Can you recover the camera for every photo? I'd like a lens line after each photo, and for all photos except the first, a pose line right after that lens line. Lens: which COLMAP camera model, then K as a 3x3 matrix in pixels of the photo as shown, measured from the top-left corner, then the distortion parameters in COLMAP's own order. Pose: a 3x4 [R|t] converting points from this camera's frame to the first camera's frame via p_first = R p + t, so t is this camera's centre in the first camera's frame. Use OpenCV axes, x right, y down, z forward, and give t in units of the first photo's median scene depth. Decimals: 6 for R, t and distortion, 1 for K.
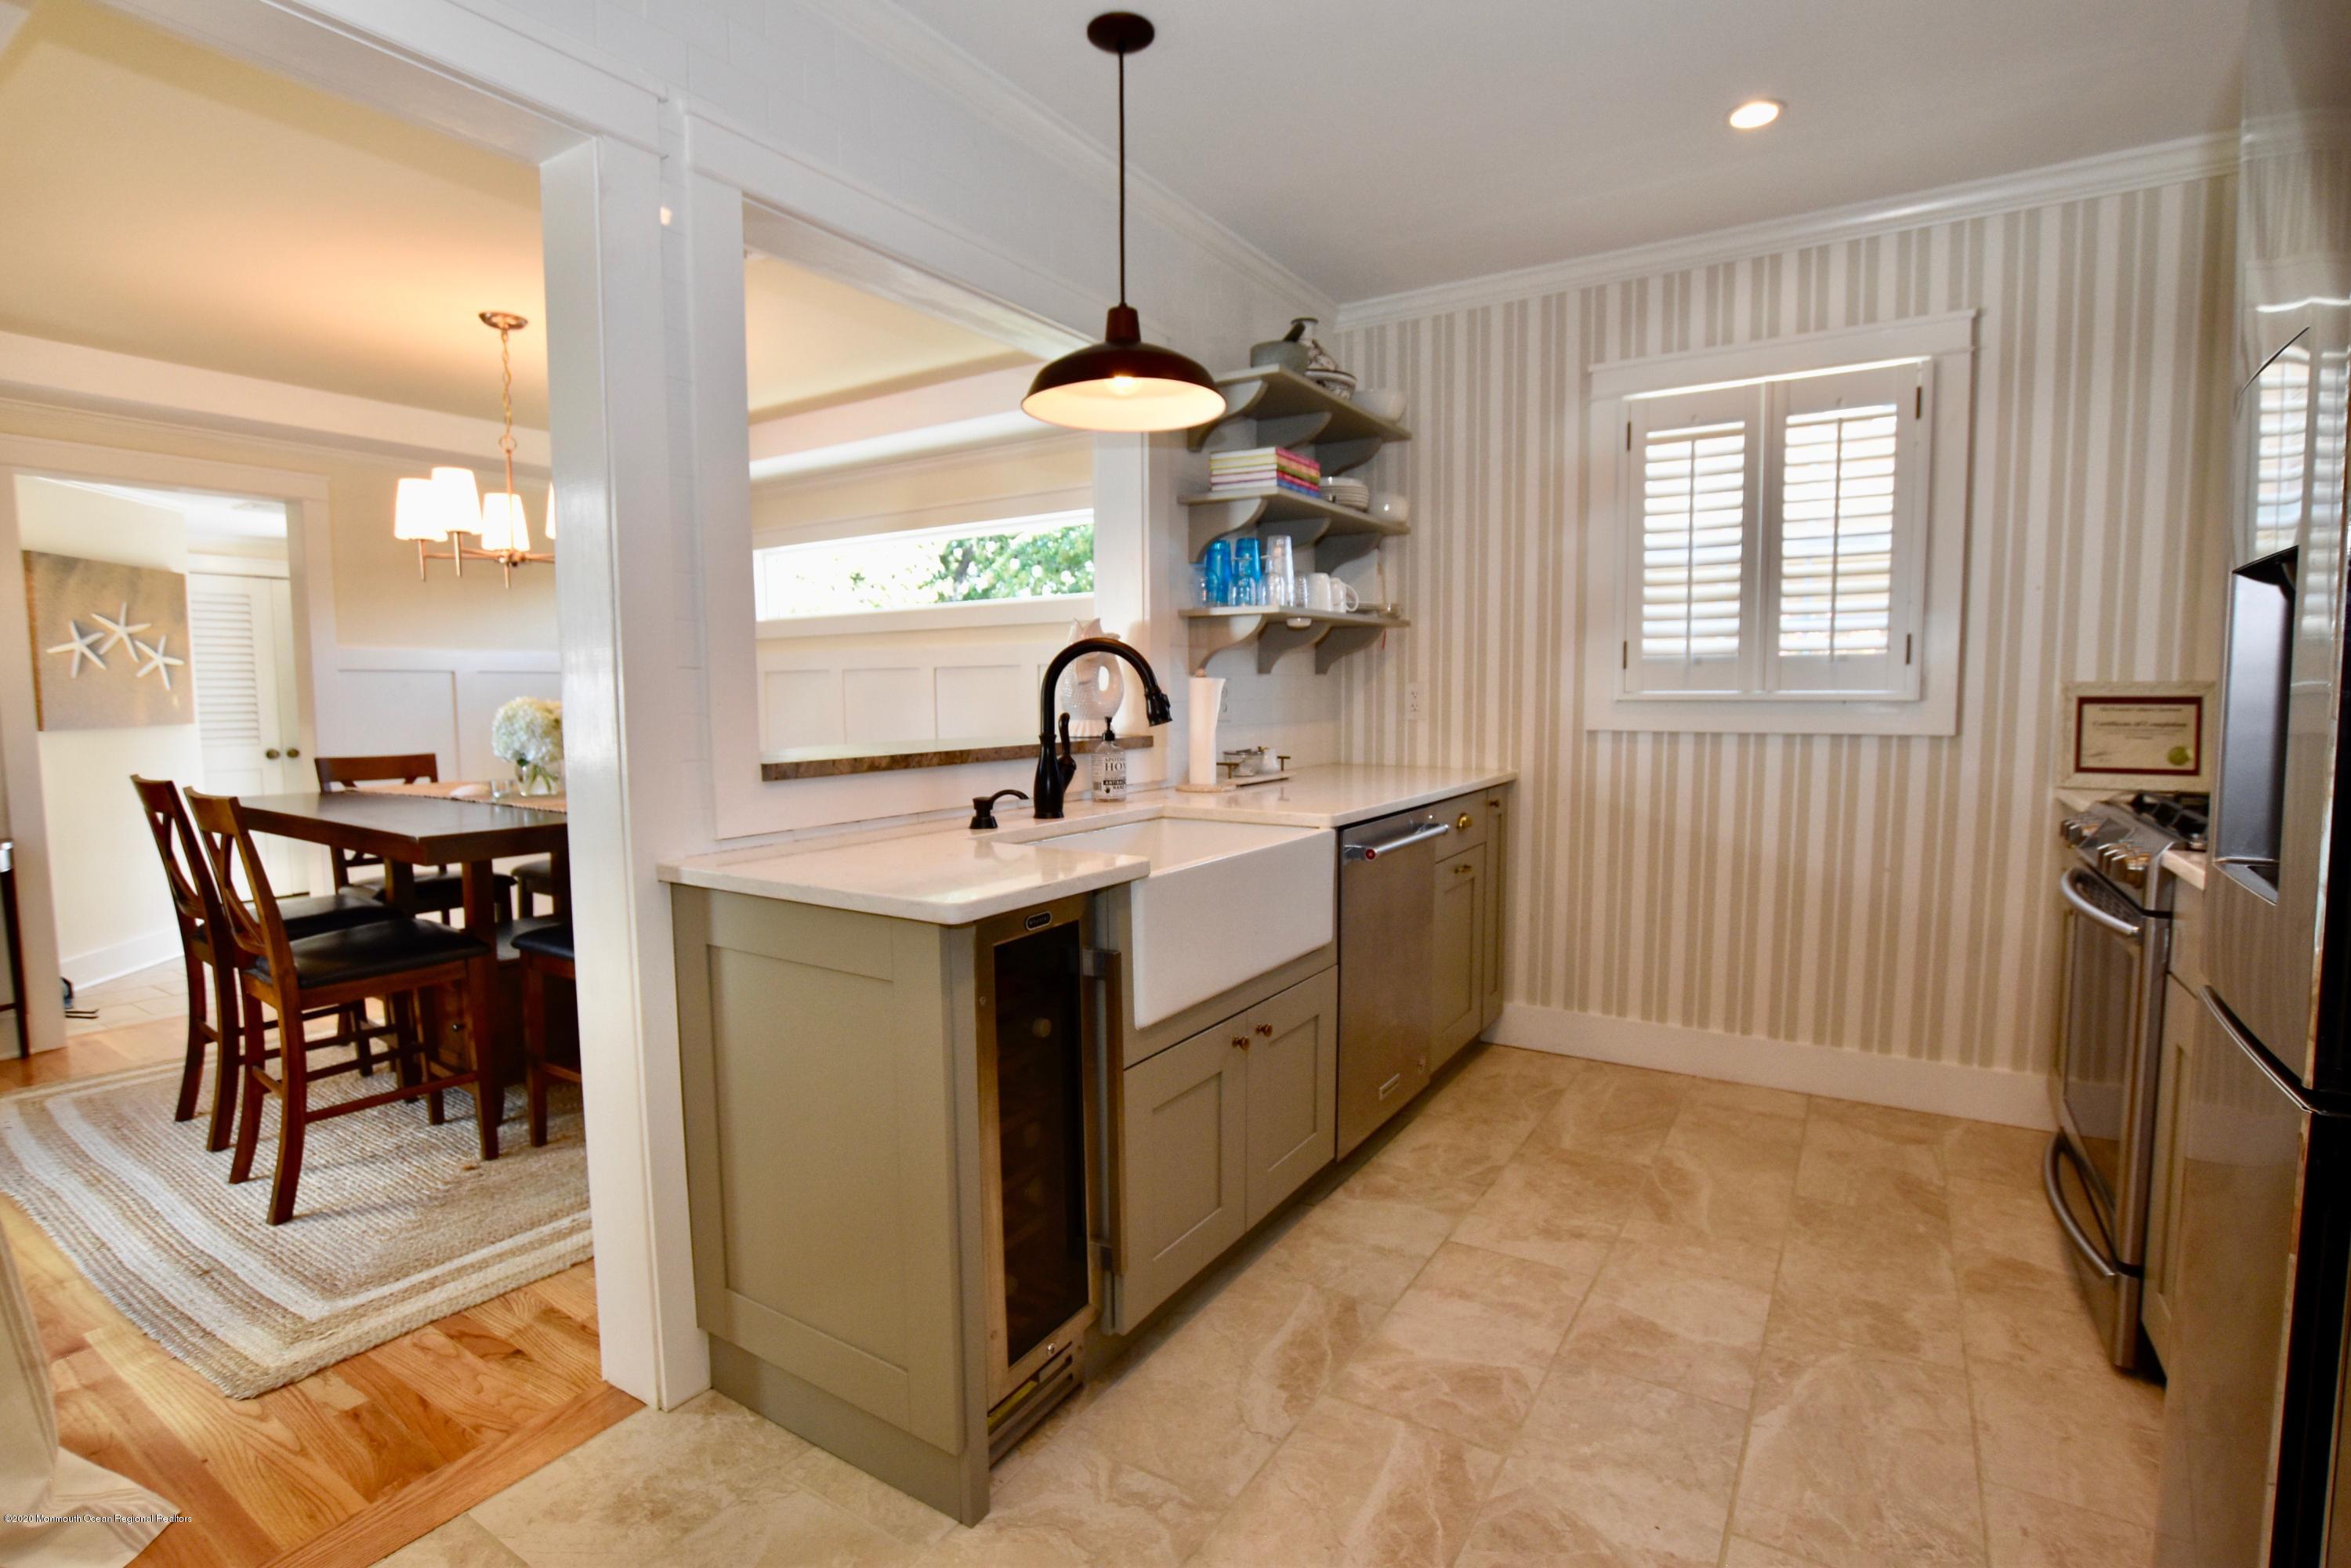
lens RADIAL K [[1113.3, 0, 1175.5], [0, 1113.3, 784.0], [0, 0, 1]] dist [-0.037438, 0.008878]
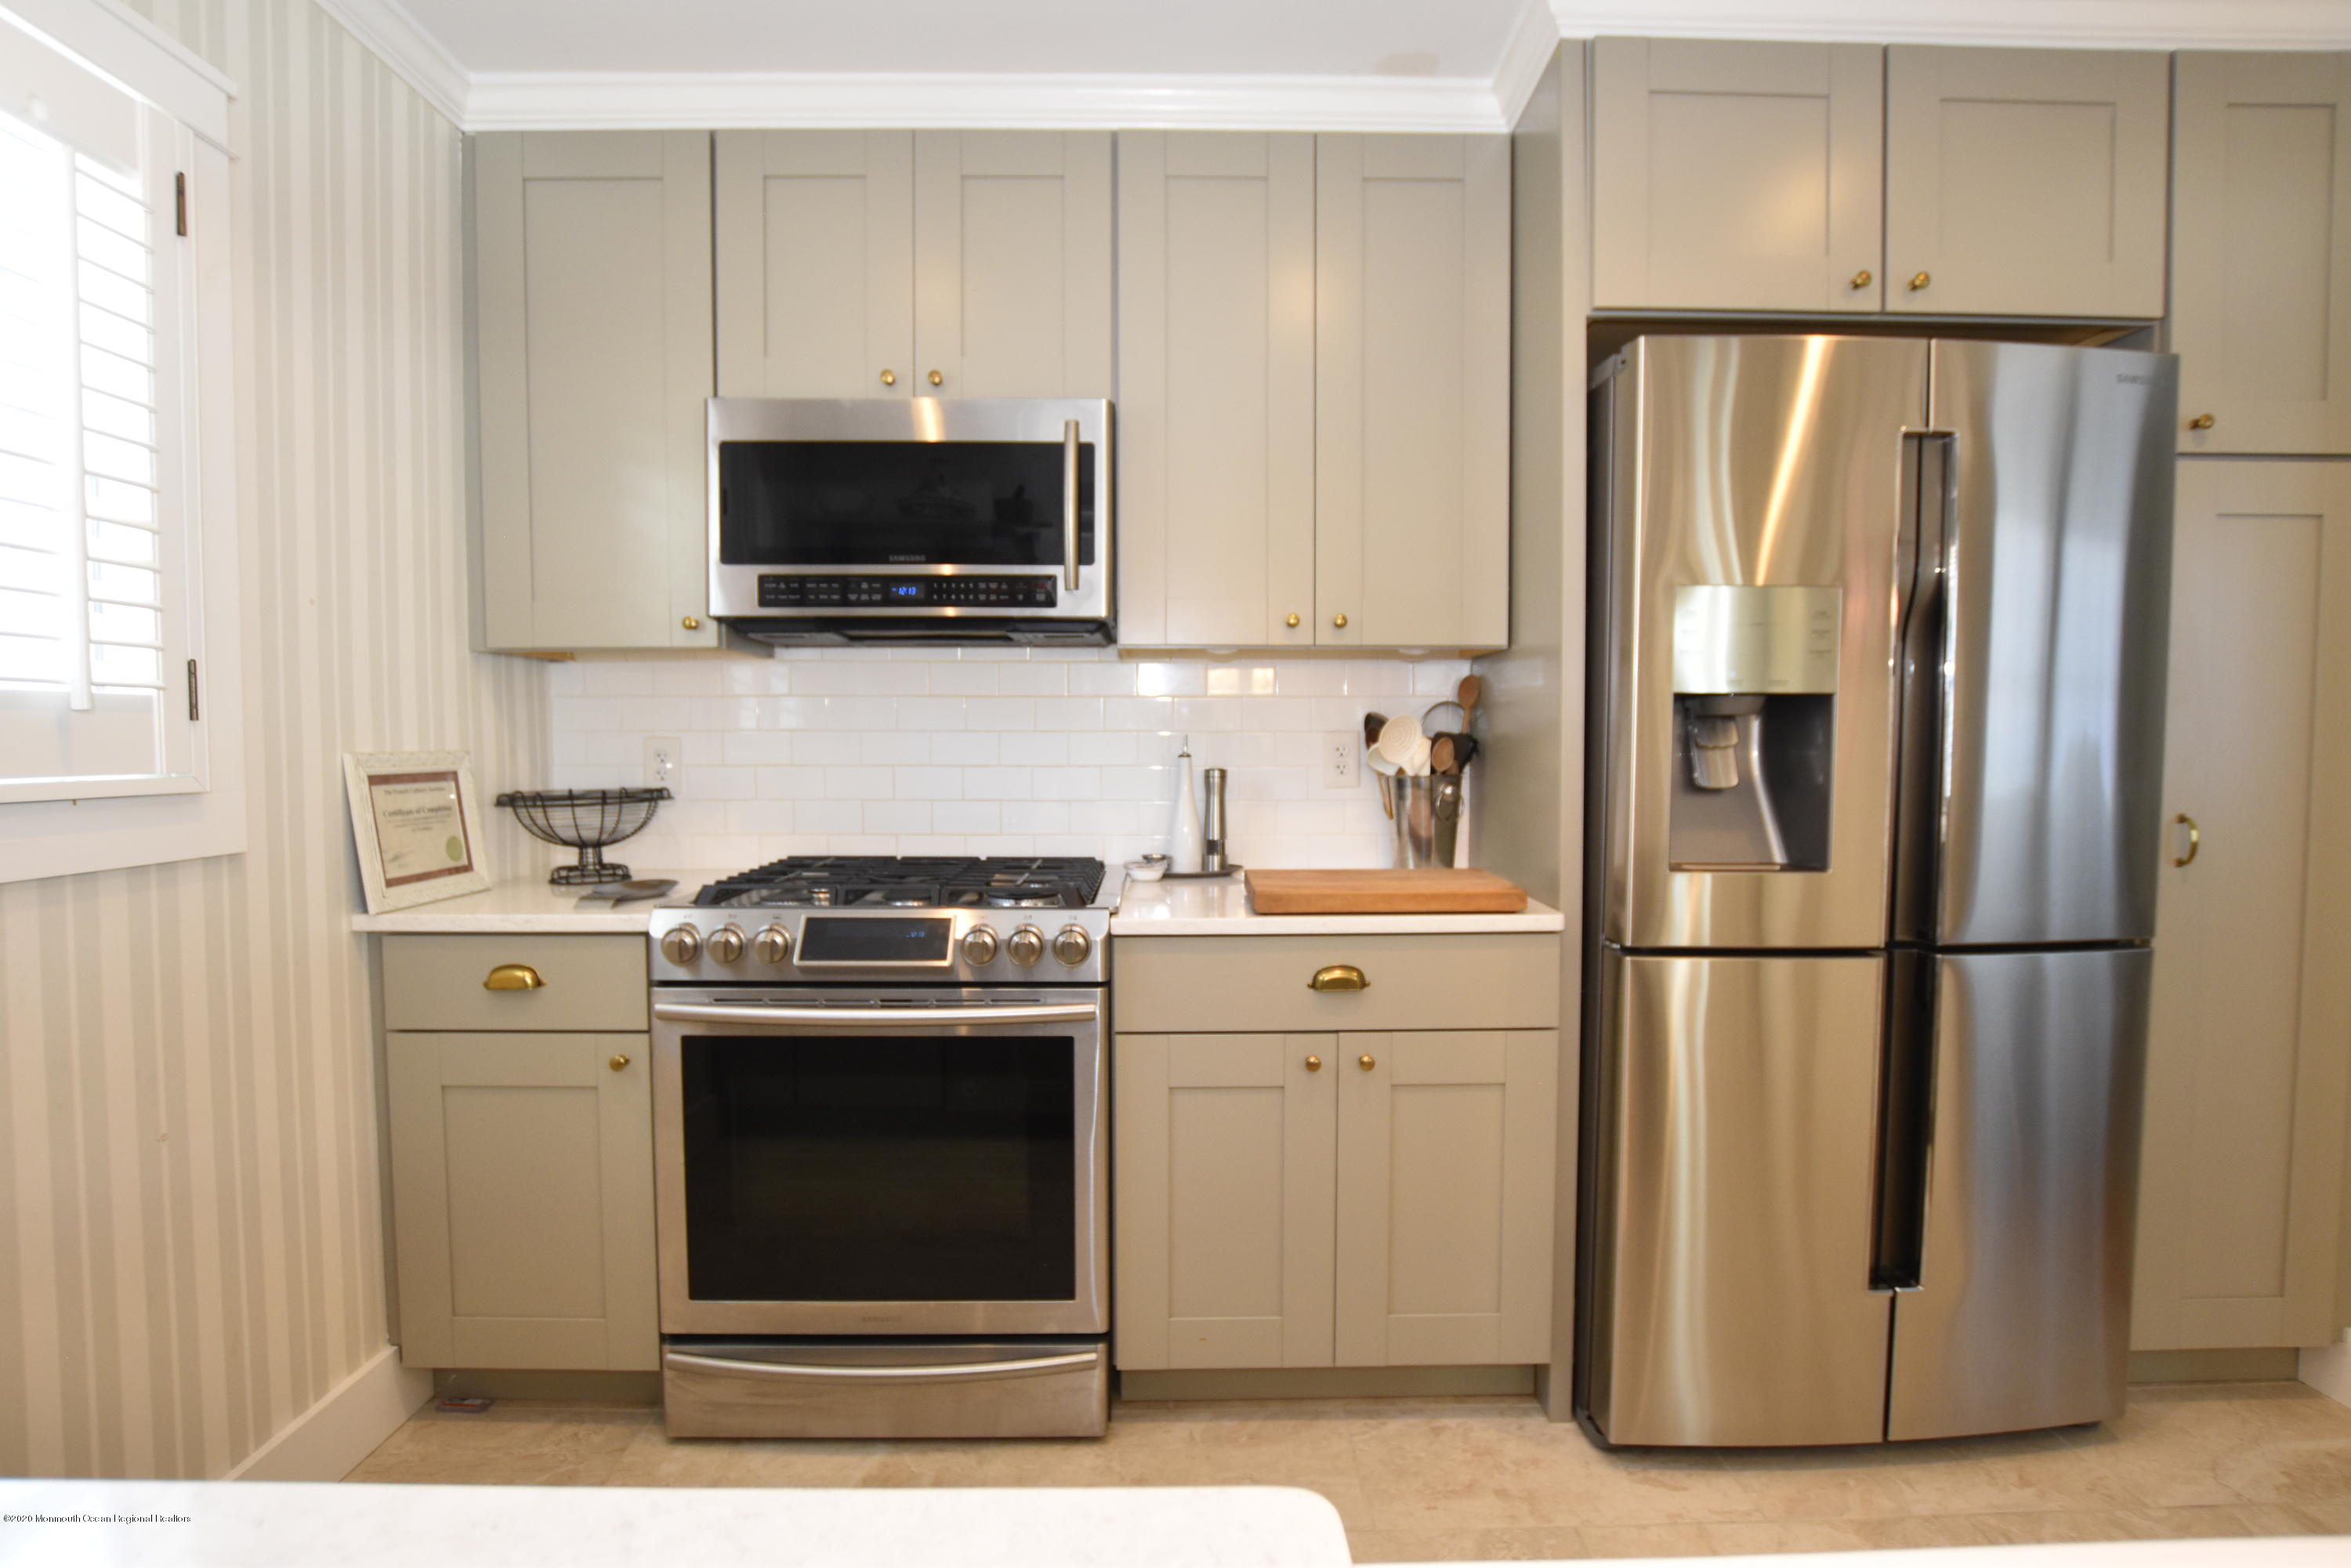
lens RADIAL K [[1113.3, 0, 1175.5], [0, 1113.3, 784.0], [0, 0, 1]] dist [-0.037438, 0.008878]
pose [[-0.551404, -0.027388, 0.833789, 0.000768], [0.073676, 0.993957, 0.081373, -0.086377], [-0.830979, 0.106300, -0.546053, 0.889678]]
